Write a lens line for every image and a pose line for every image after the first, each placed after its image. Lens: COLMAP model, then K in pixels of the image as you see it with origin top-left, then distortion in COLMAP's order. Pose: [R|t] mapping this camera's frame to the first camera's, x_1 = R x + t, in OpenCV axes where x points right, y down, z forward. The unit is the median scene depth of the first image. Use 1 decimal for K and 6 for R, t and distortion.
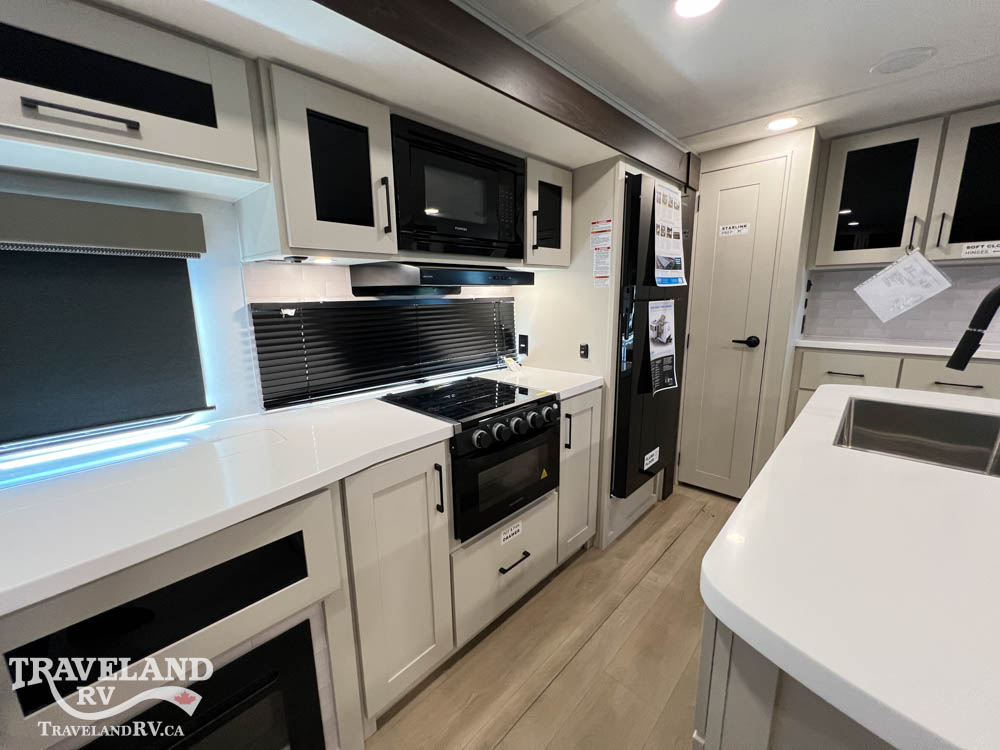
lens RADIAL K [[398.7, 0, 497.7], [0, 398.7, 371.9], [0, 0, 1]] dist [-0.002050, -0.000198]
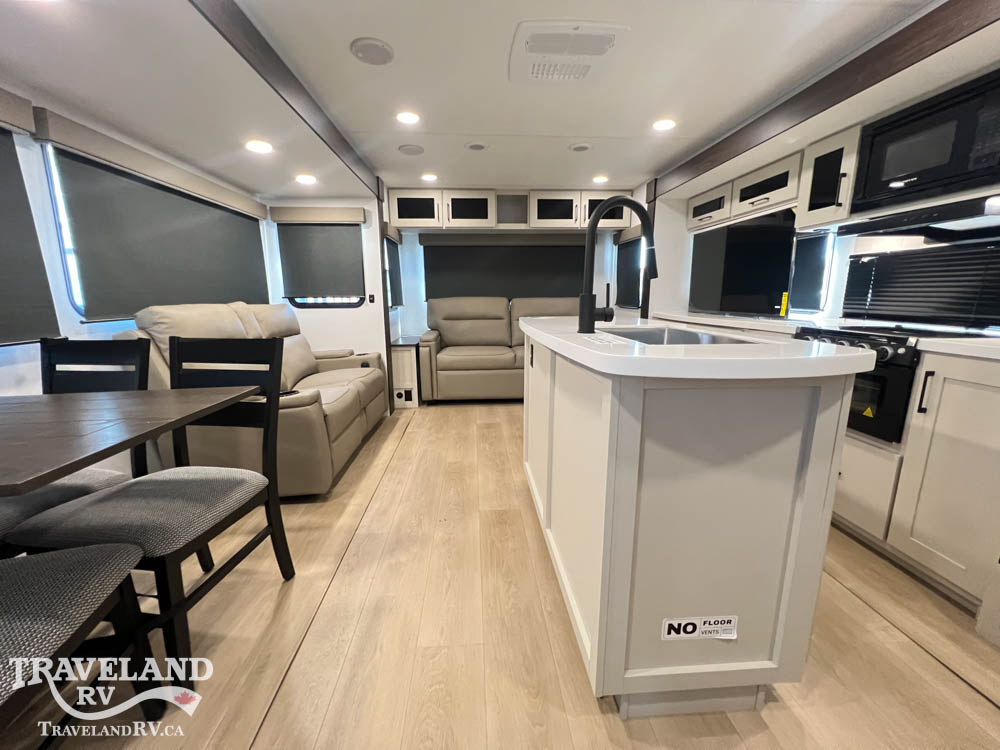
lens RADIAL K [[398.7, 0, 497.7], [0, 398.7, 371.9], [0, 0, 1]] dist [-0.002050, -0.000198]
pose [[-0.674950, 0.151503, -0.722142, 1.998281], [-0.140348, 0.934466, 0.327225, -0.052081], [0.724393, 0.322212, -0.609455, 1.224000]]
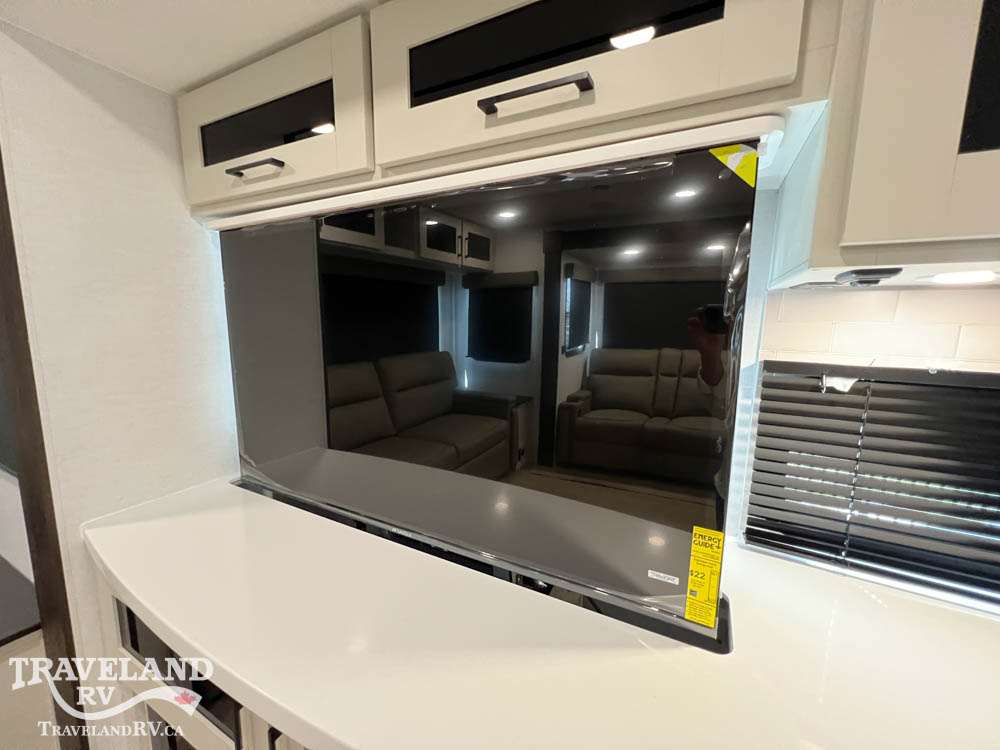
lens RADIAL K [[398.7, 0, 497.7], [0, 398.7, 371.9], [0, 0, 1]] dist [-0.002050, -0.000198]
pose [[0.283242, 0.144209, -0.948144, -0.200656], [-0.210258, 0.973916, 0.085318, -0.136532], [0.935717, 0.175189, 0.306175, 0.514406]]
